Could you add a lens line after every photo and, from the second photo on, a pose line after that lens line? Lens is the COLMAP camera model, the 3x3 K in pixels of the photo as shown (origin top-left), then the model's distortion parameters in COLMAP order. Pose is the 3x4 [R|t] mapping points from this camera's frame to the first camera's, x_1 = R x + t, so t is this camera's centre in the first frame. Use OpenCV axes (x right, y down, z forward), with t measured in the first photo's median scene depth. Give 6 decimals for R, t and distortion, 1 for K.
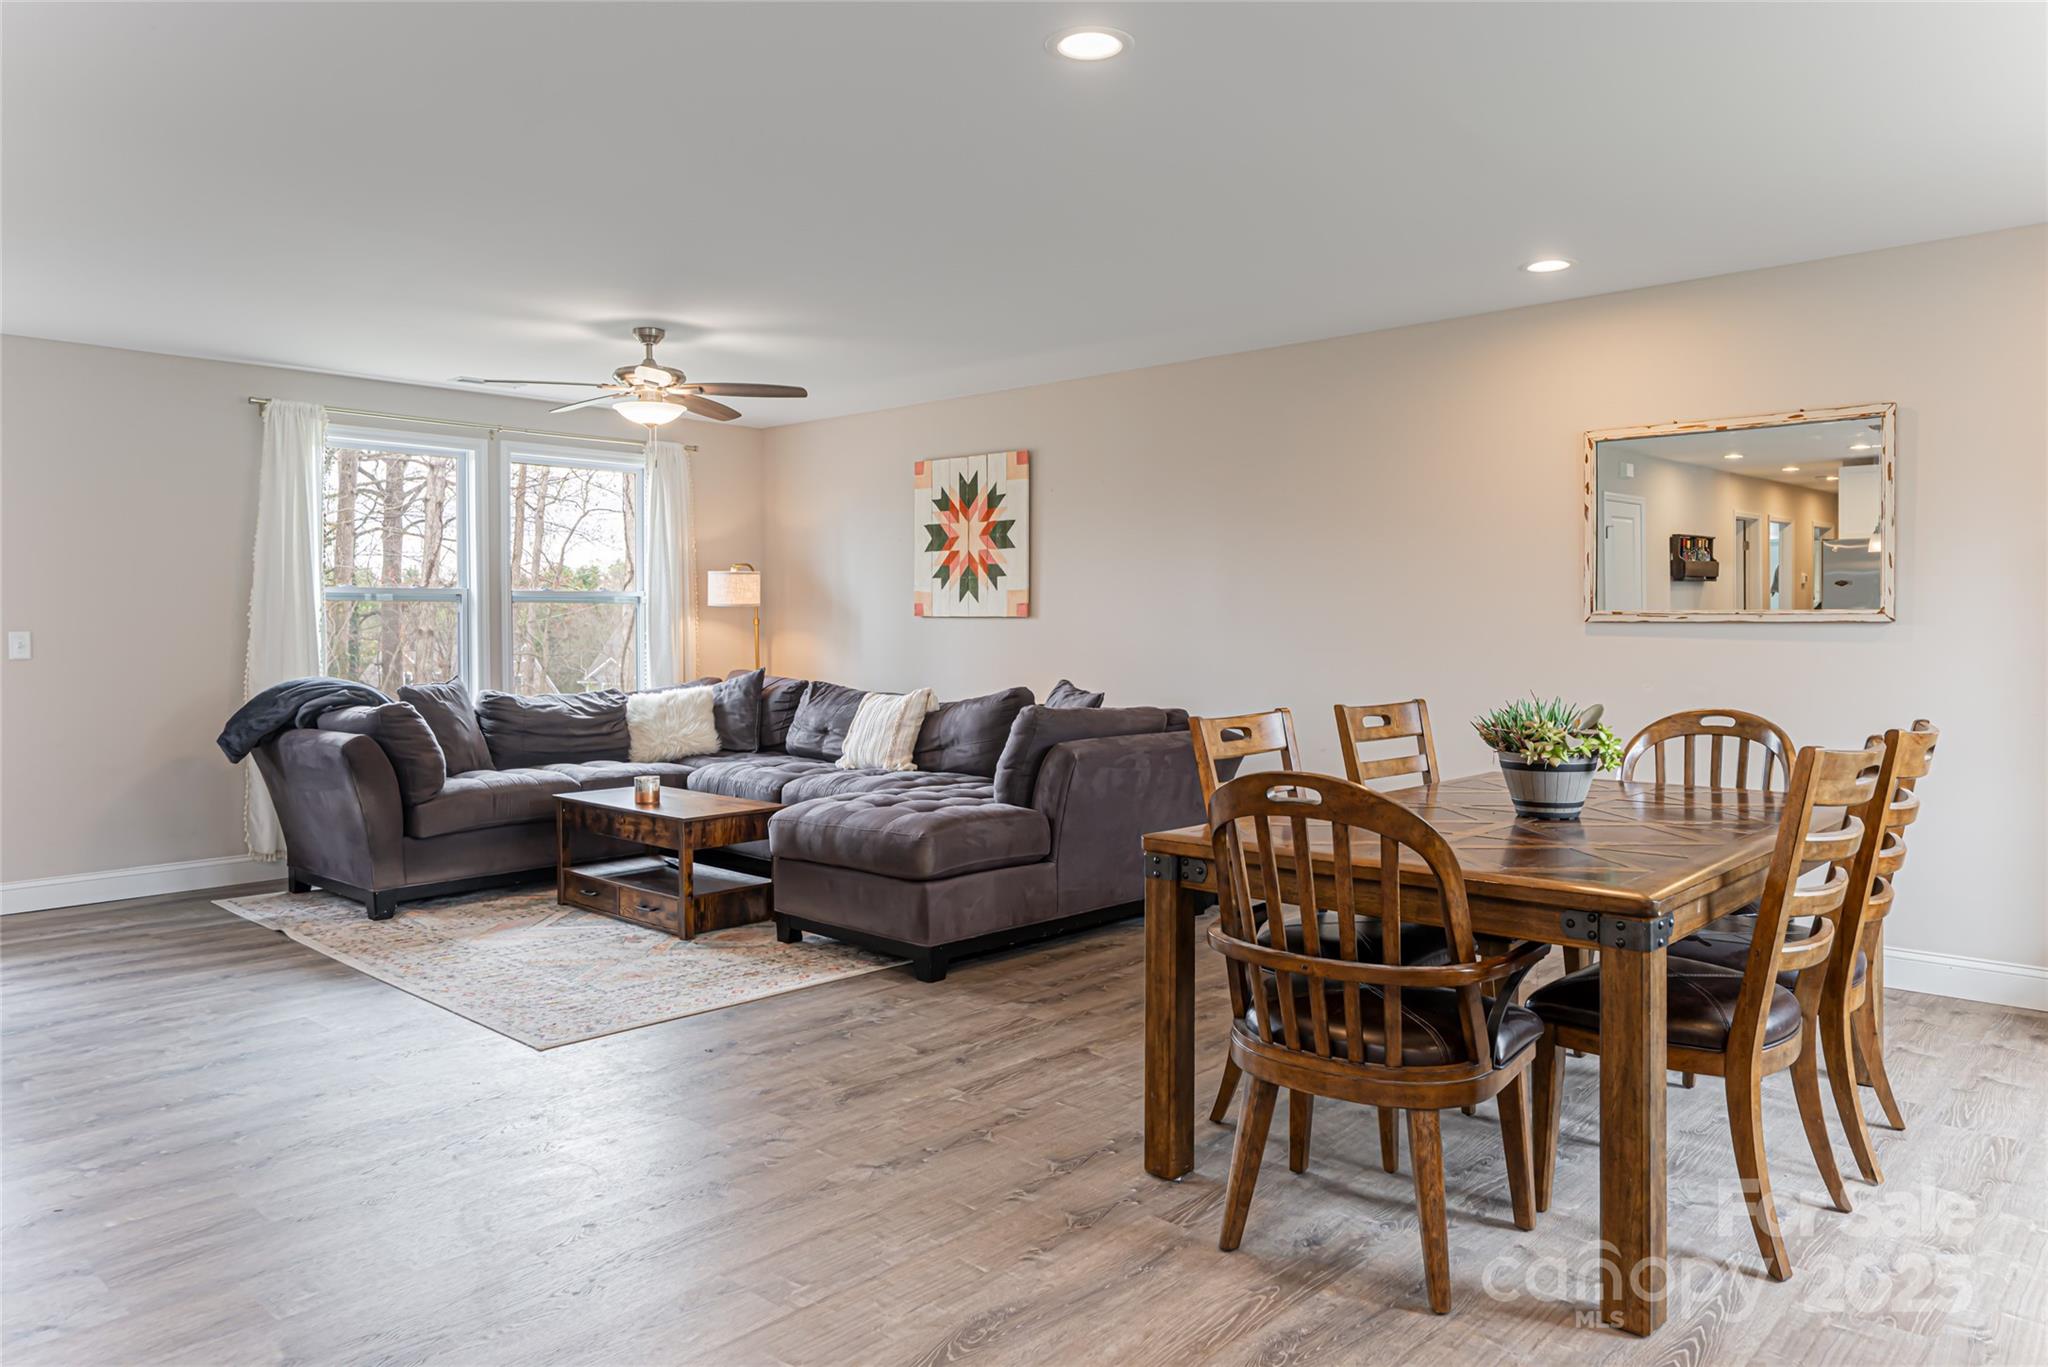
lens RADIAL K [[1326.3, 0, 1045.5], [0, 1326.3, 634.2], [0, 0, 1]] dist [0.004034, -0.000161]
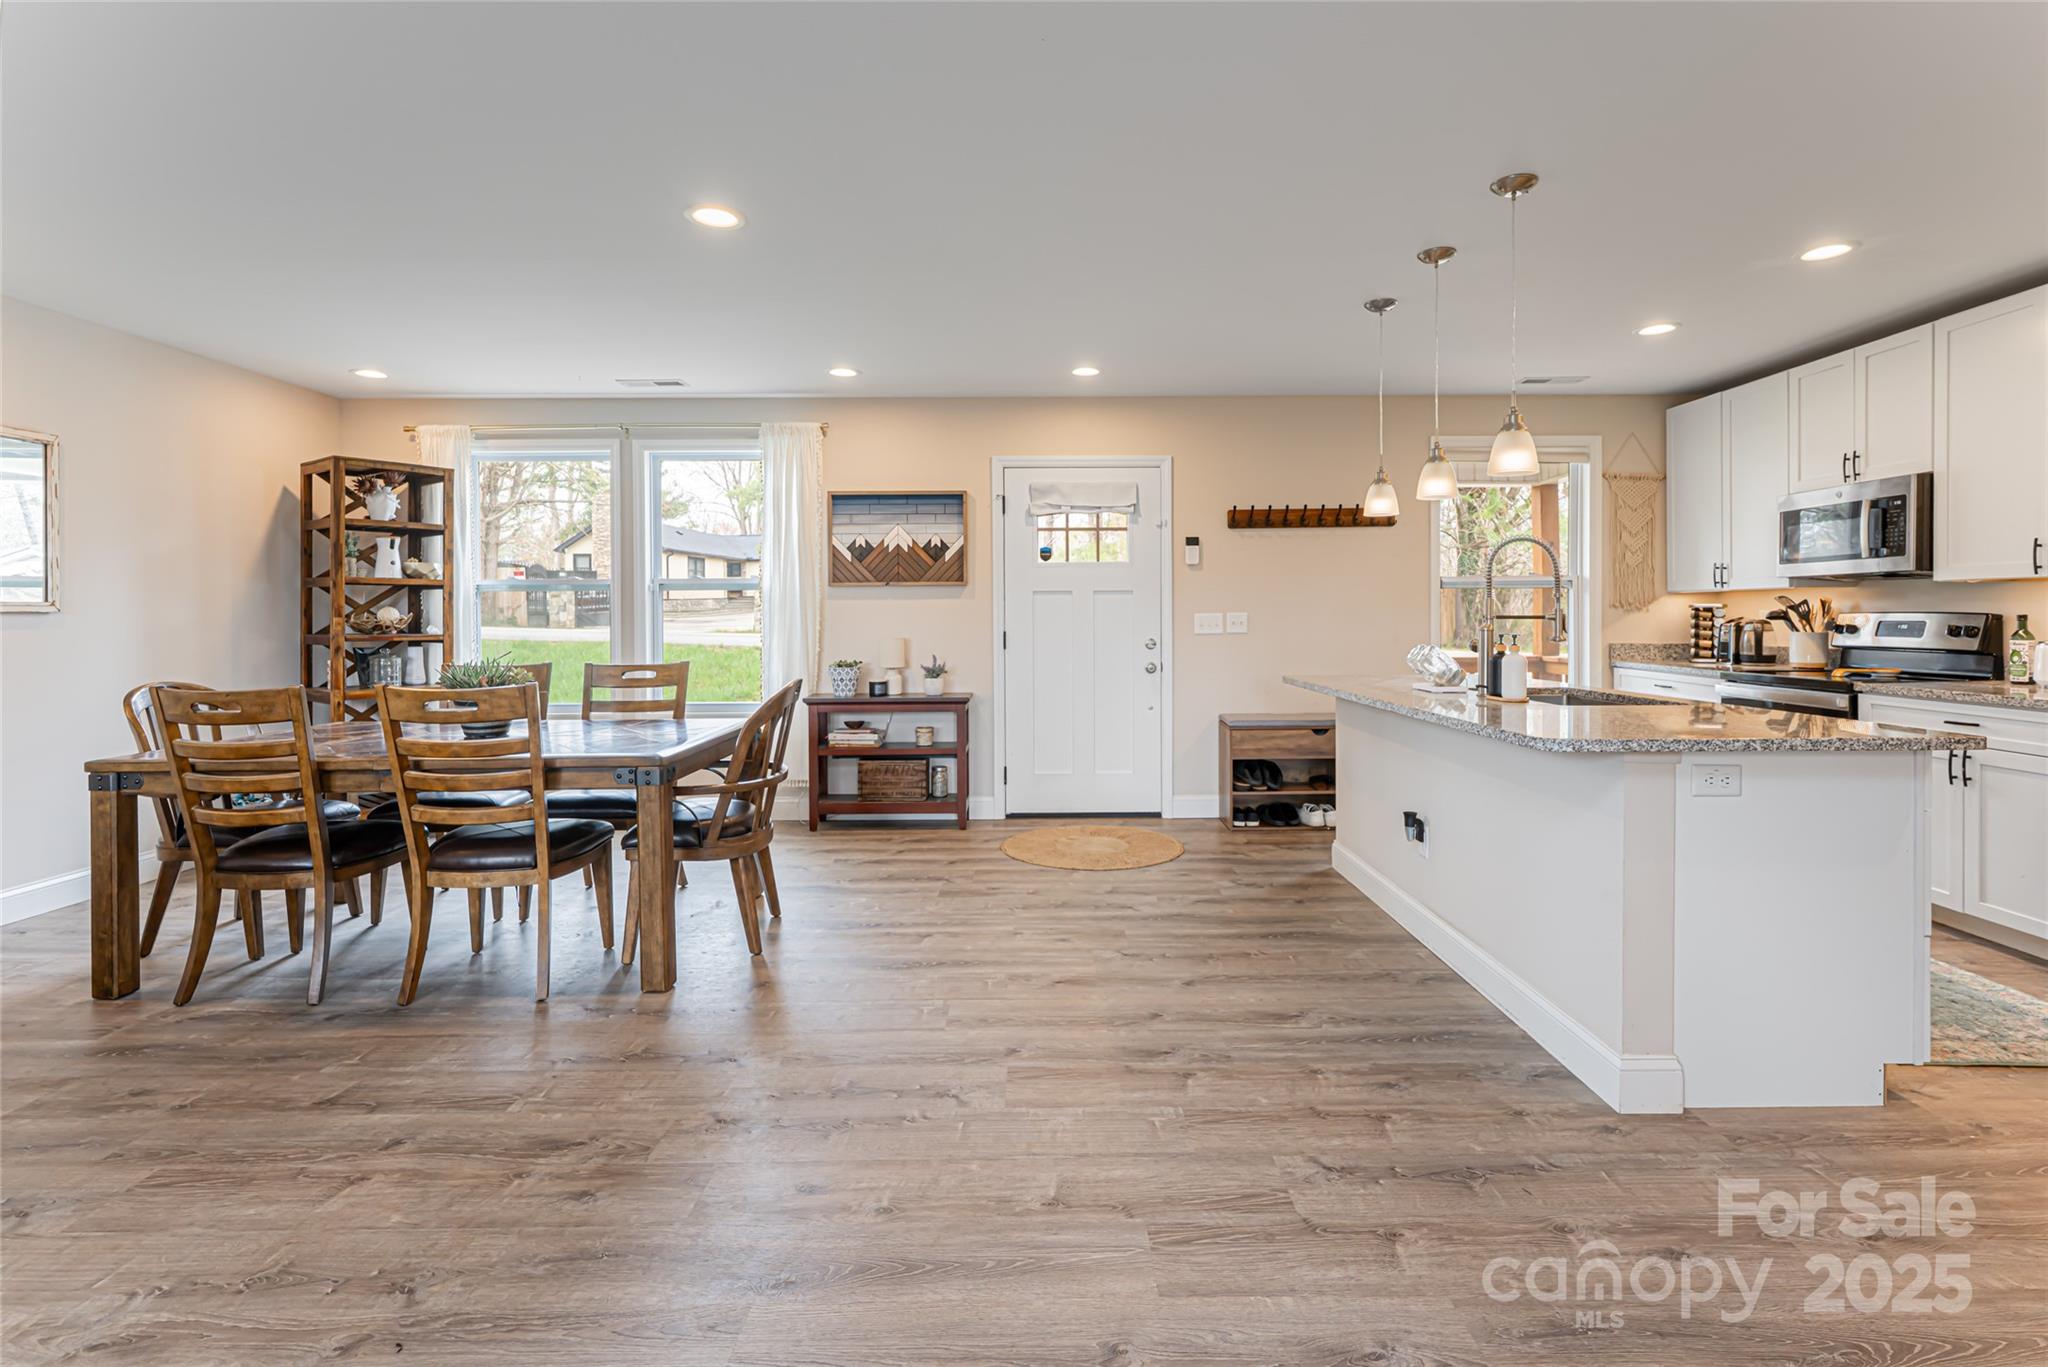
lens RADIAL K [[958.0, 0, 1049.6], [0, 958.0, 621.6], [0, 0, 1]] dist [0.009618, -0.003968]
pose [[-0.690760, -0.000518, 0.723084, -0.496108], [0.013523, 0.999816, 0.013634, -0.000052], [-0.722958, 0.019196, -0.690626, 0.720745]]
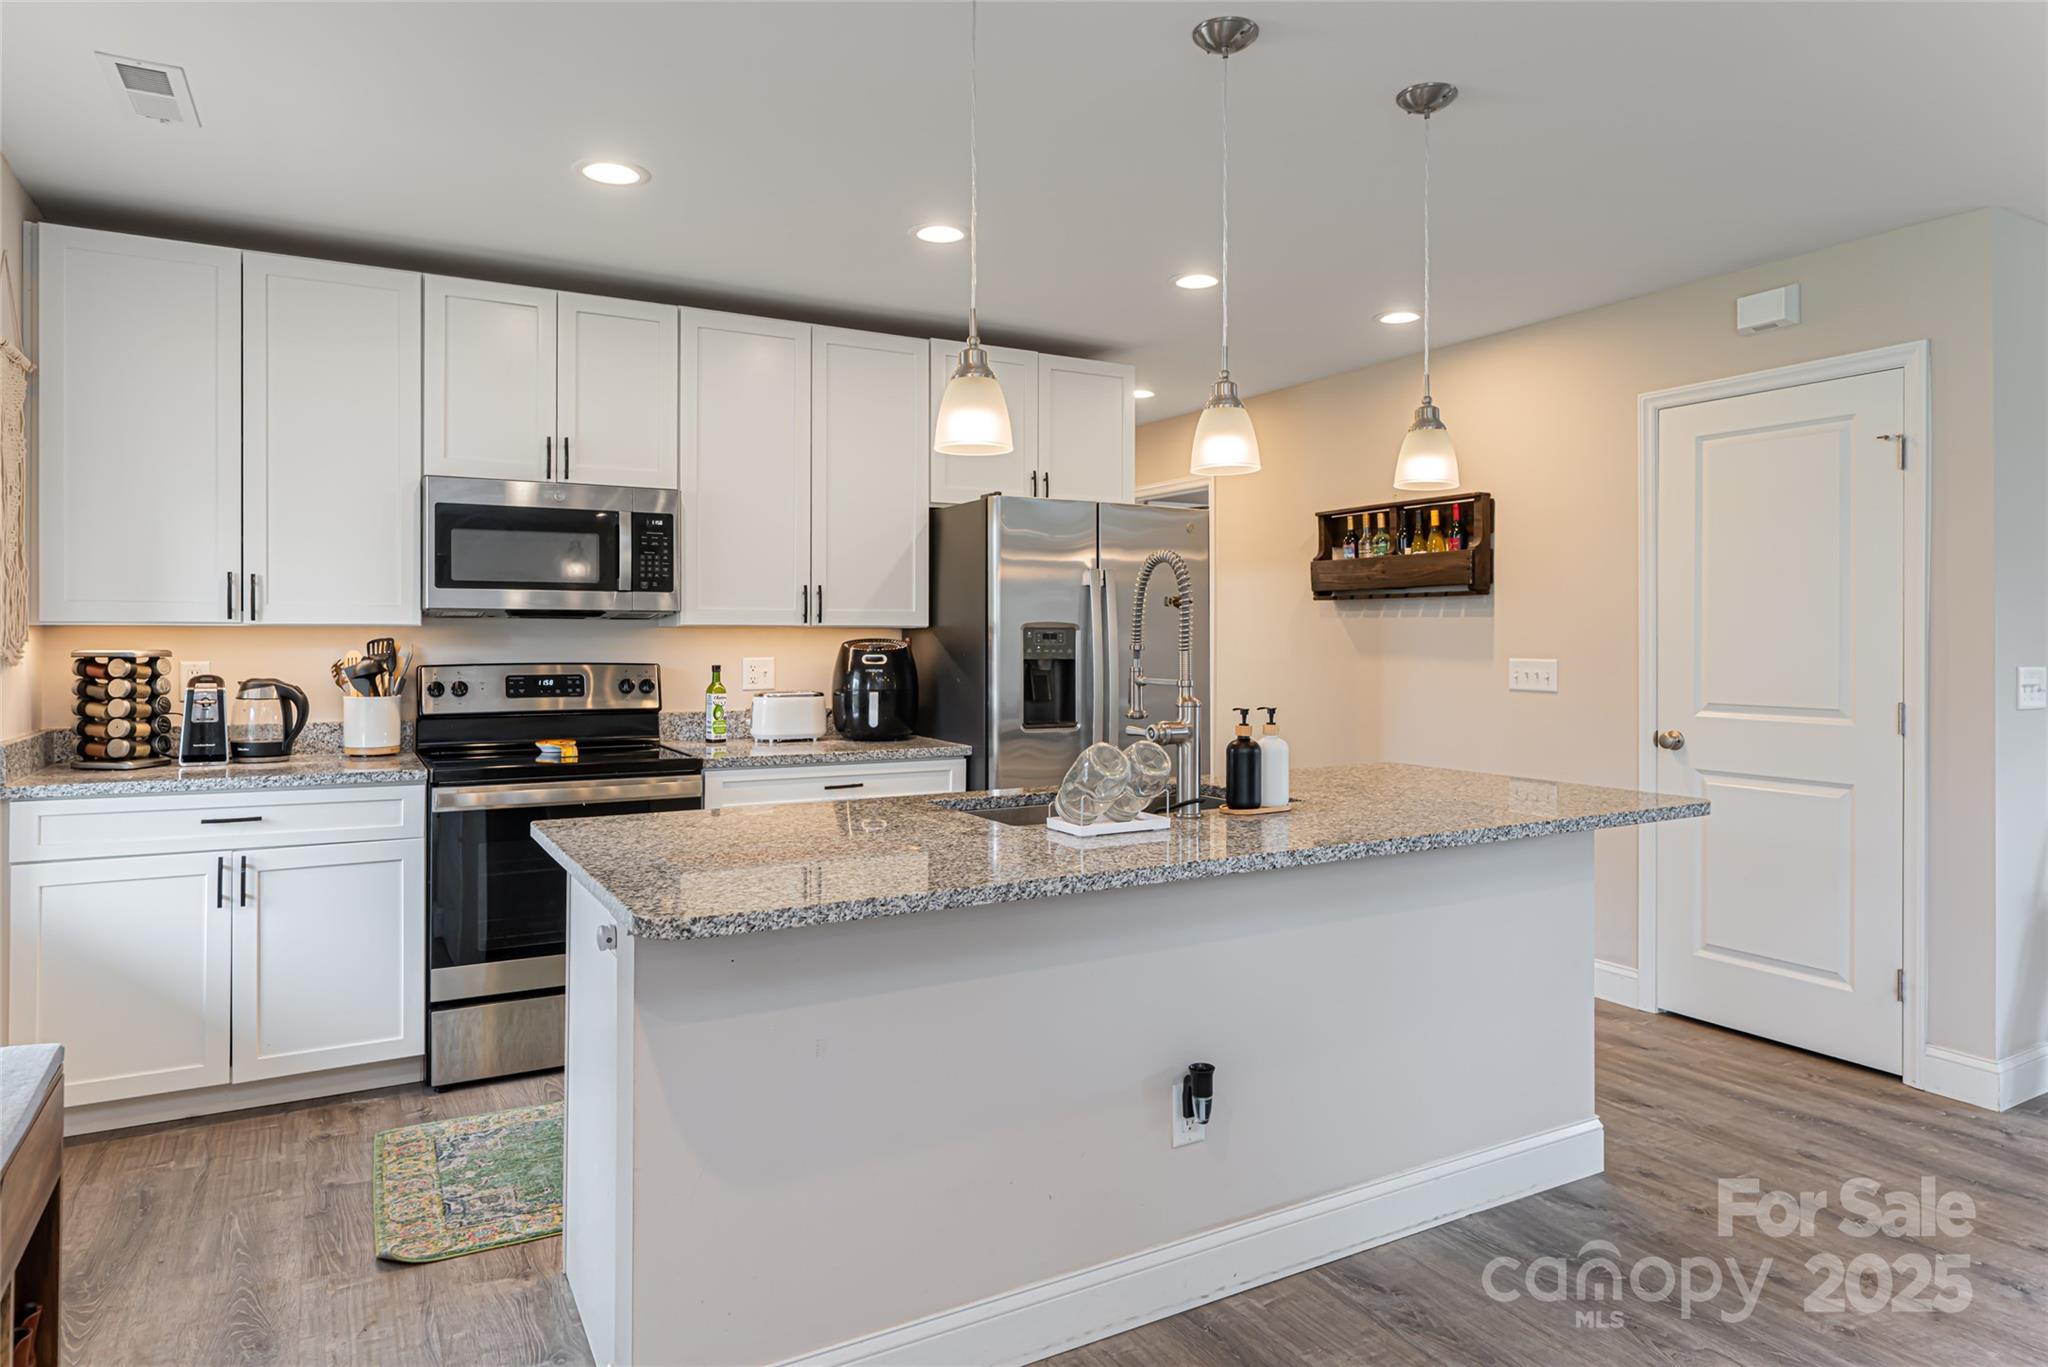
lens RADIAL K [[1219.9, 0, 1037.8], [0, 1219.9, 638.9], [0, 0, 1]] dist [-0.006457, 0.001707]
pose [[-0.290007, 0.001652, -0.957023, 0.194027], [-0.010291, 0.999935, 0.004844, -0.008723], [0.956969, 0.011254, -0.289971, 0.186973]]
